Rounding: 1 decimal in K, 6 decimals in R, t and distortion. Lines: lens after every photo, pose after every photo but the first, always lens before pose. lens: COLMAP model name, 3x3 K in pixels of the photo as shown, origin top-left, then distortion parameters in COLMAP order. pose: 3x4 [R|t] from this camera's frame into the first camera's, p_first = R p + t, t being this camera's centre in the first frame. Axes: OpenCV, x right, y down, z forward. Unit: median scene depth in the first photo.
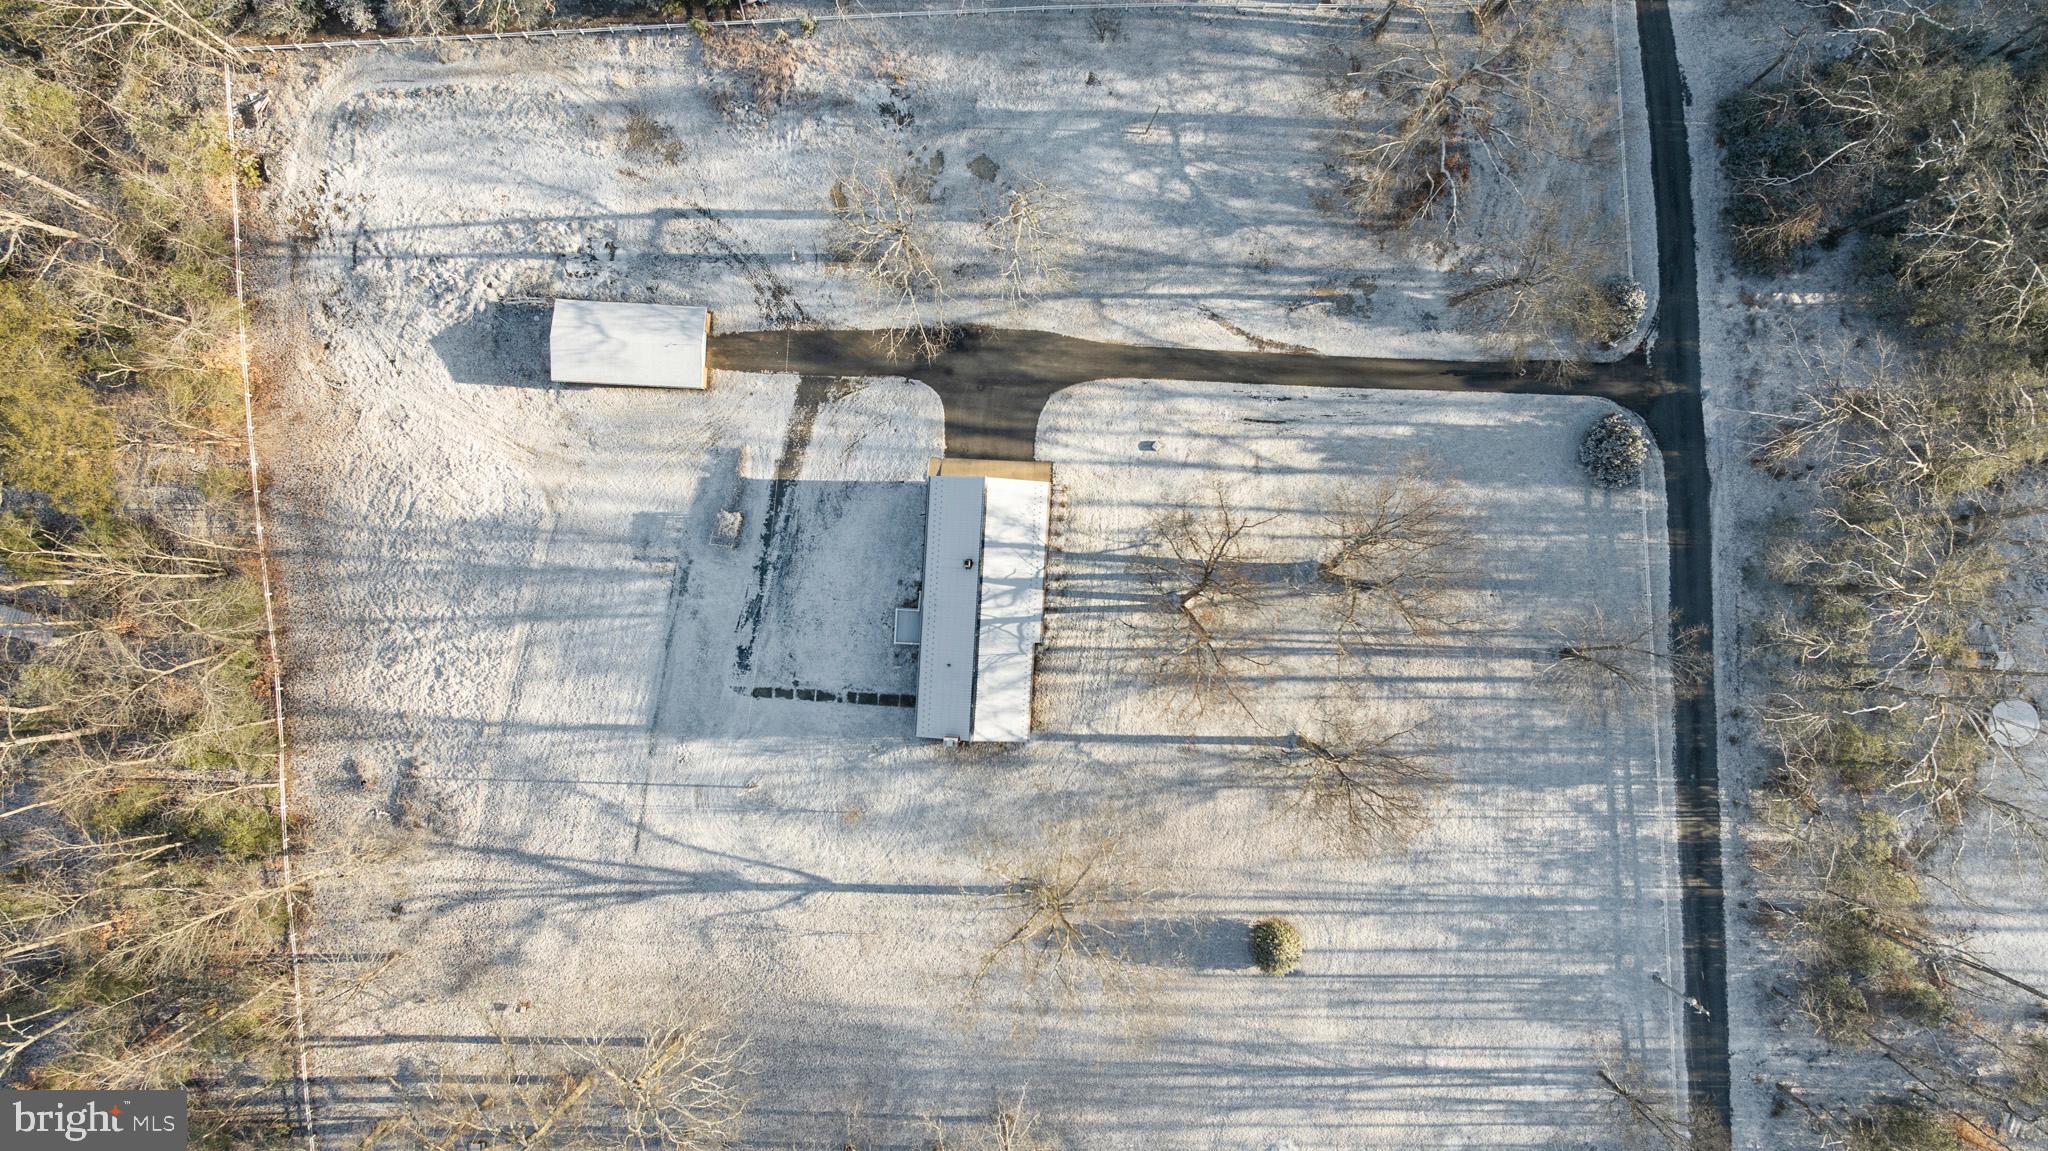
lens RADIAL K [[1452.1, 0, 1027.8], [0, 1452.1, 574.4], [0, 0, 1]] dist [-0.019394, 0.002148]
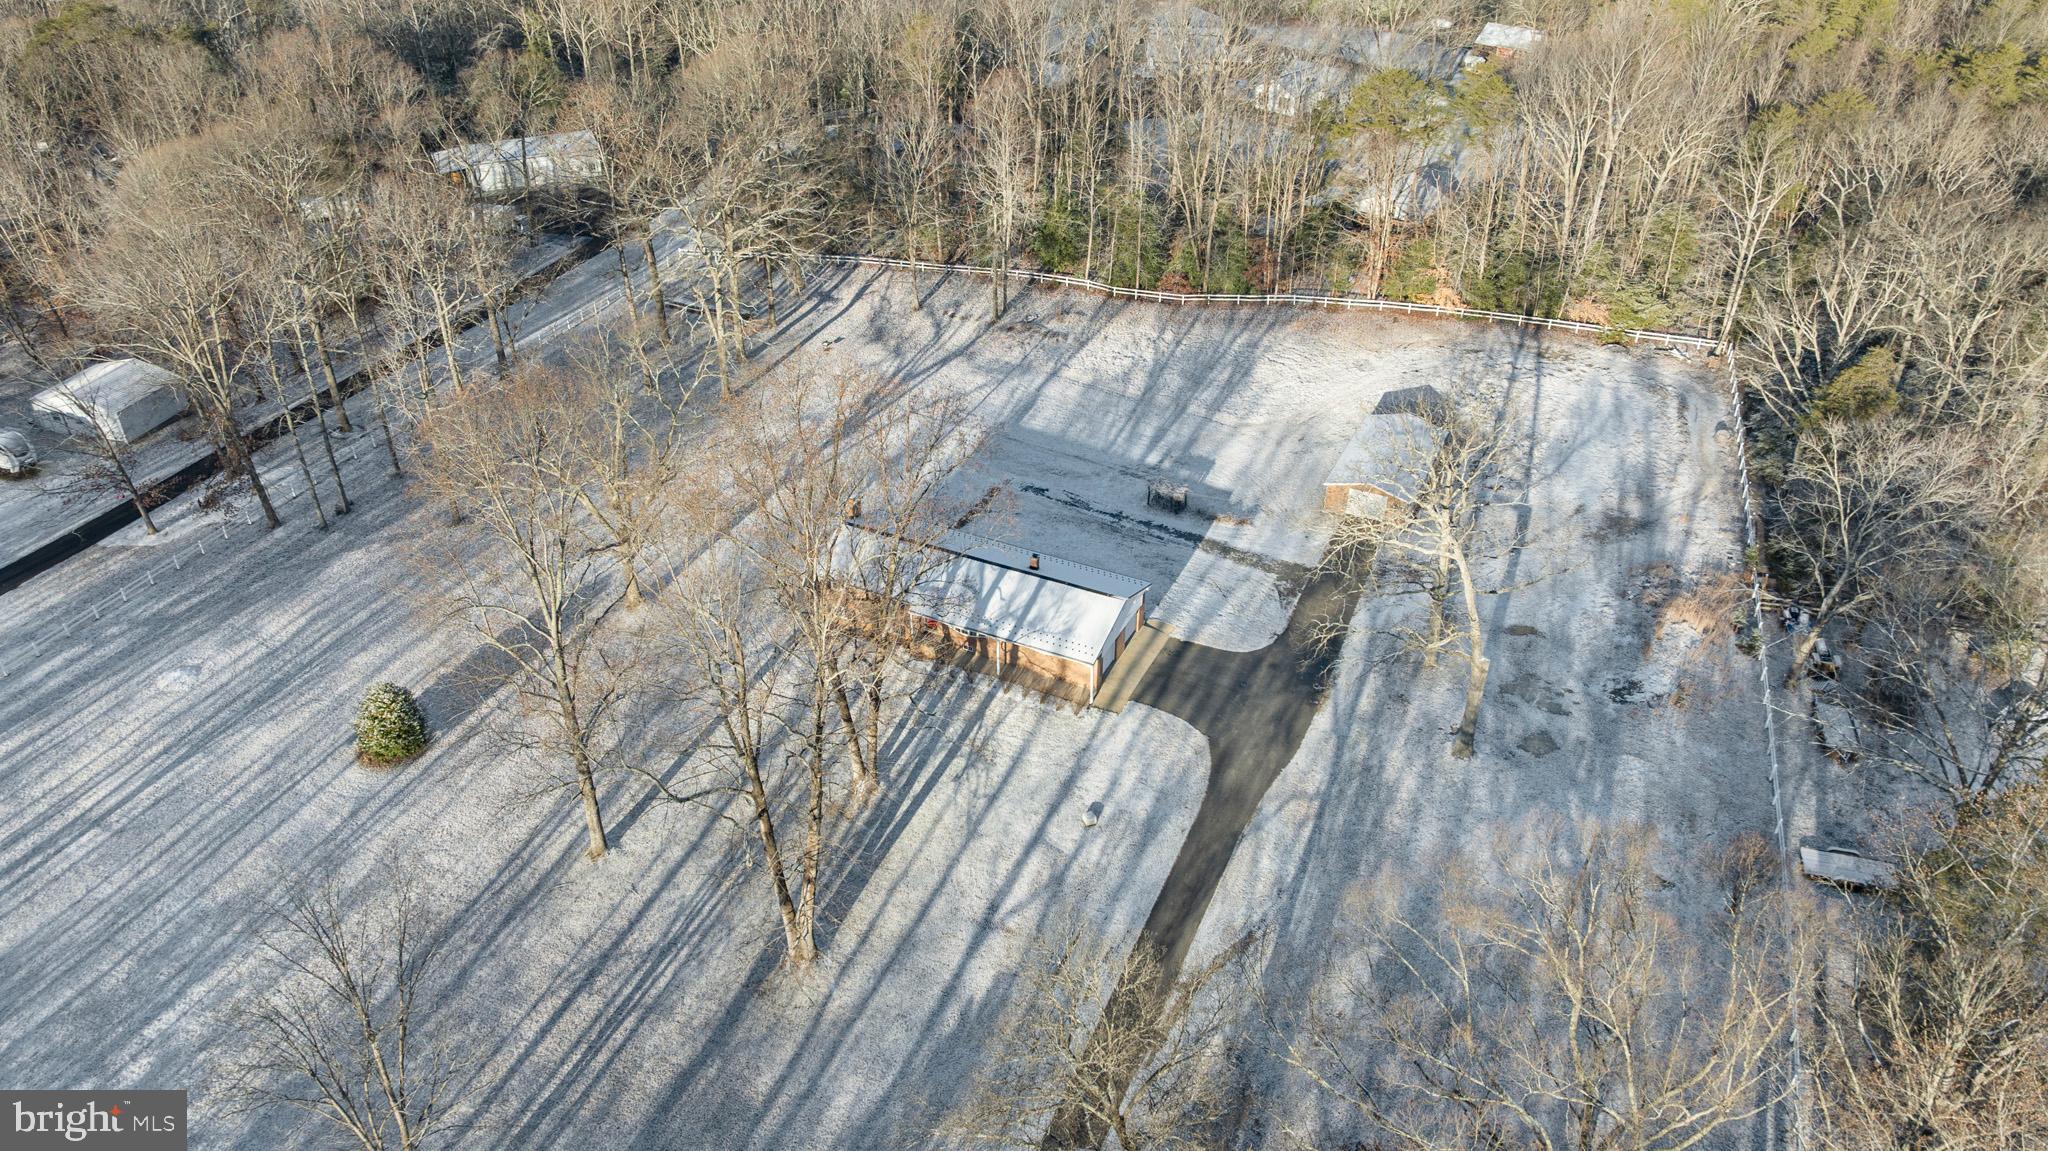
lens RADIAL K [[1452.1, 0, 1027.8], [0, 1452.1, 574.4], [0, 0, 1]] dist [-0.019394, 0.002148]
pose [[-0.390189, 0.502794, -0.771331, 0.570699], [-0.920735, -0.213416, 0.326651, -0.261928], [-0.000376, 0.837647, 0.546212, 0.532376]]
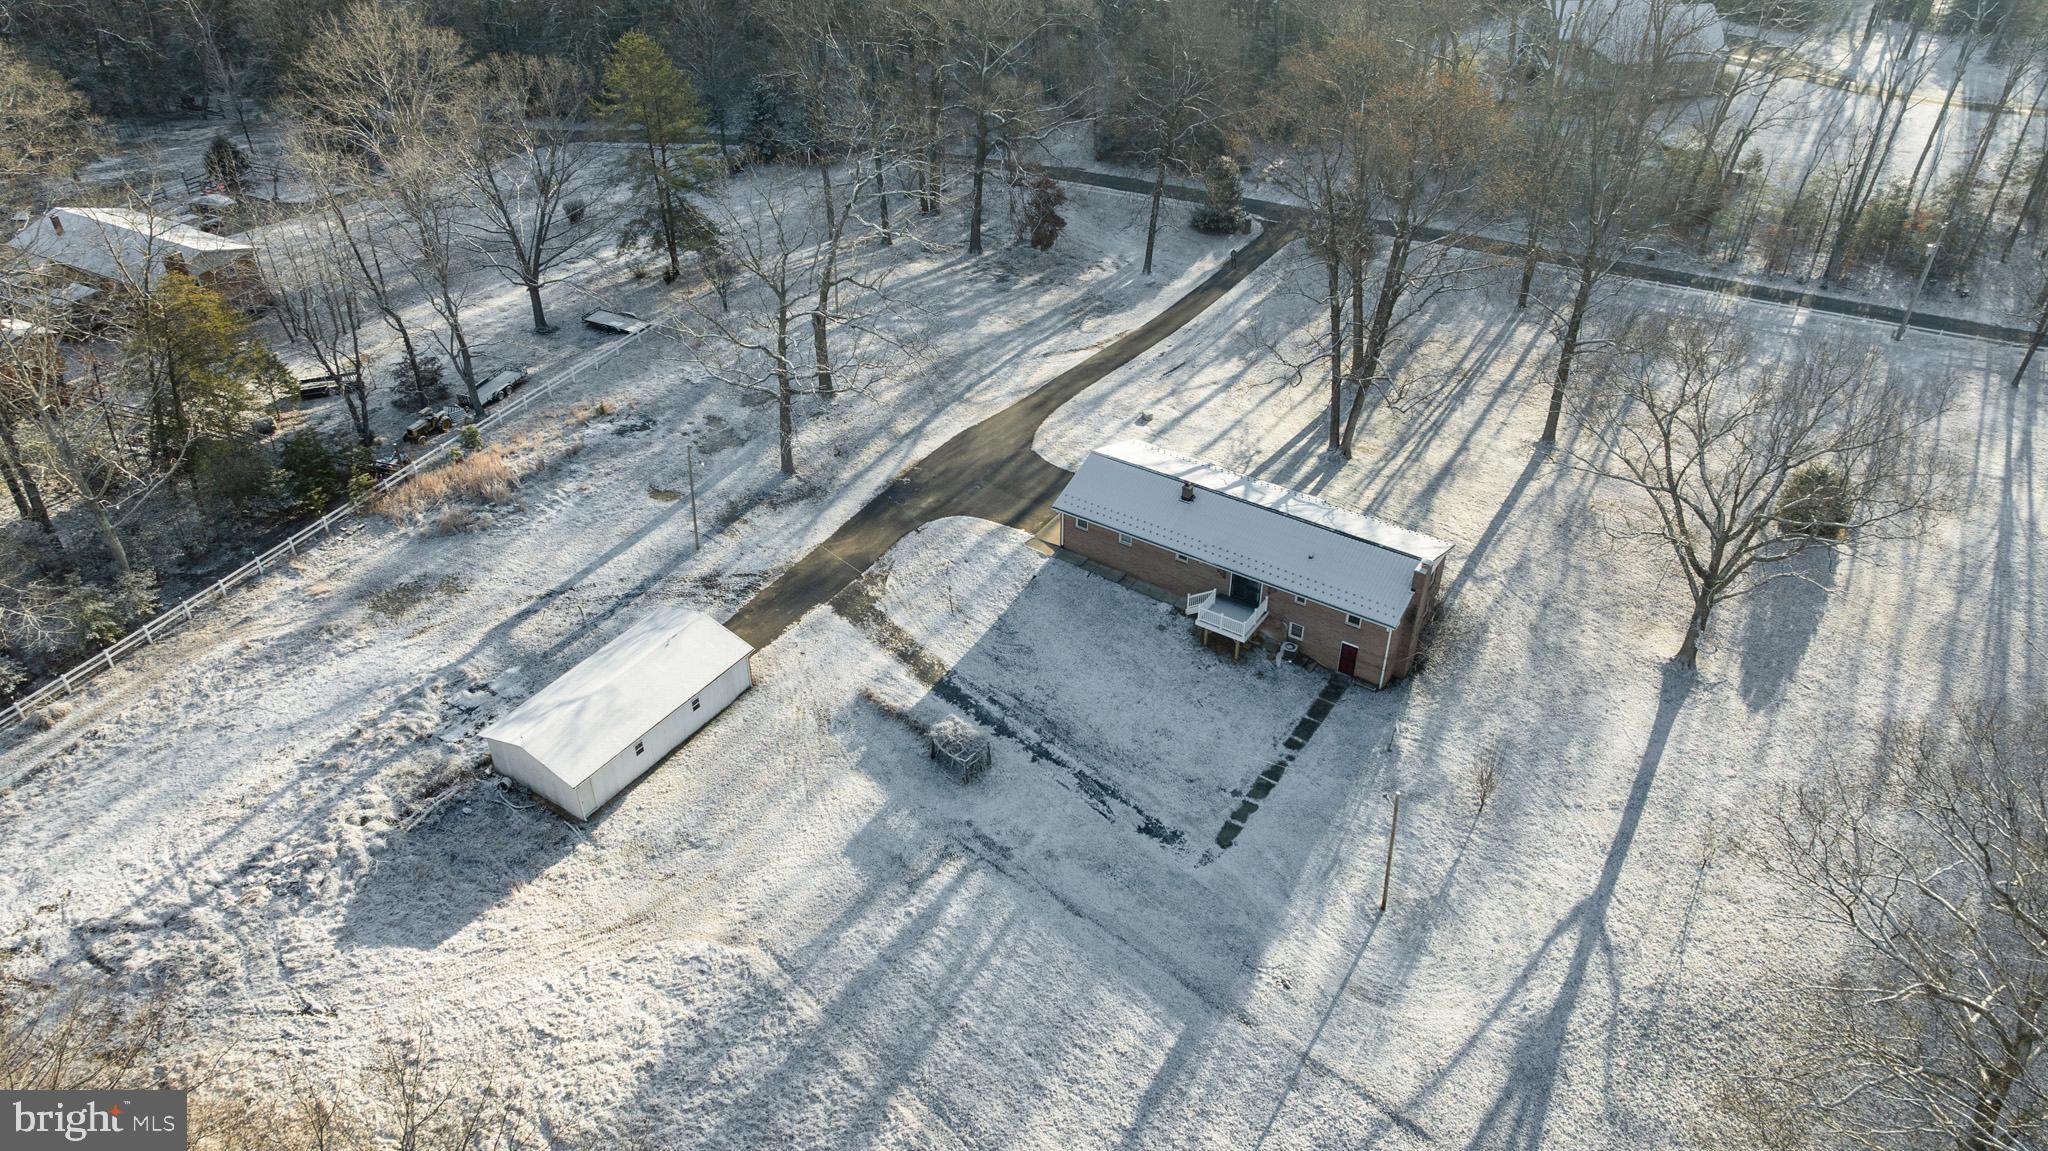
lens RADIAL K [[1450.9, 0, 1024.0], [0, 1450.9, 575.5], [0, 0, 1]] dist [-0.003595, -0.001886]
pose [[0.503785, -0.511400, 0.696183, -0.575978], [0.863829, 0.297458, -0.406594, 0.216753], [0.000847, 0.806219, 0.591617, 0.582660]]
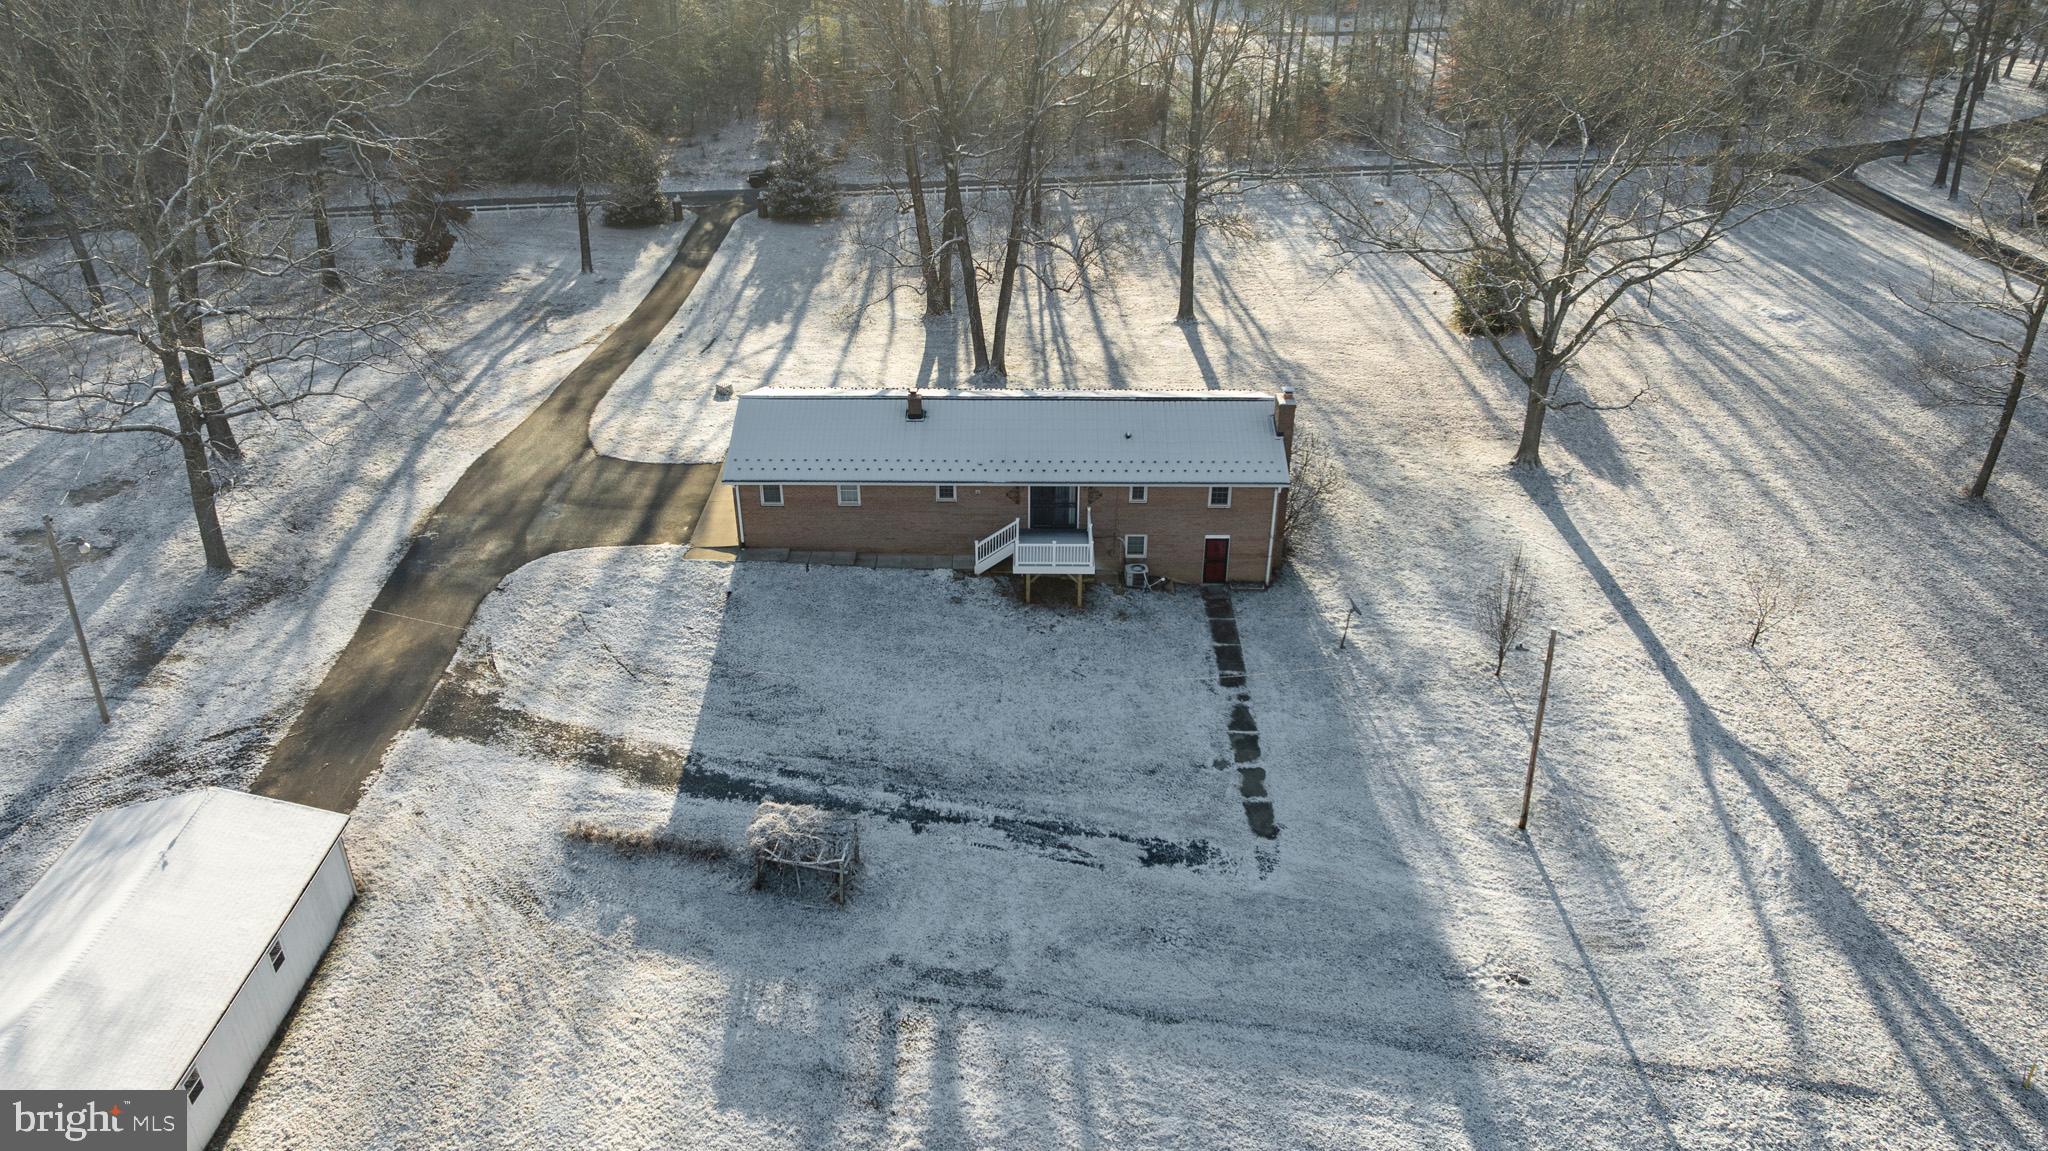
lens RADIAL K [[1452.1, 0, 1027.8], [0, 1452.1, 574.4], [0, 0, 1]] dist [-0.019394, 0.002148]
pose [[-0.046327, -0.496734, 0.866666, -0.469968], [0.998890, -0.015626, 0.044440, 0.007703], [-0.008533, 0.867762, 0.496906, 0.772654]]
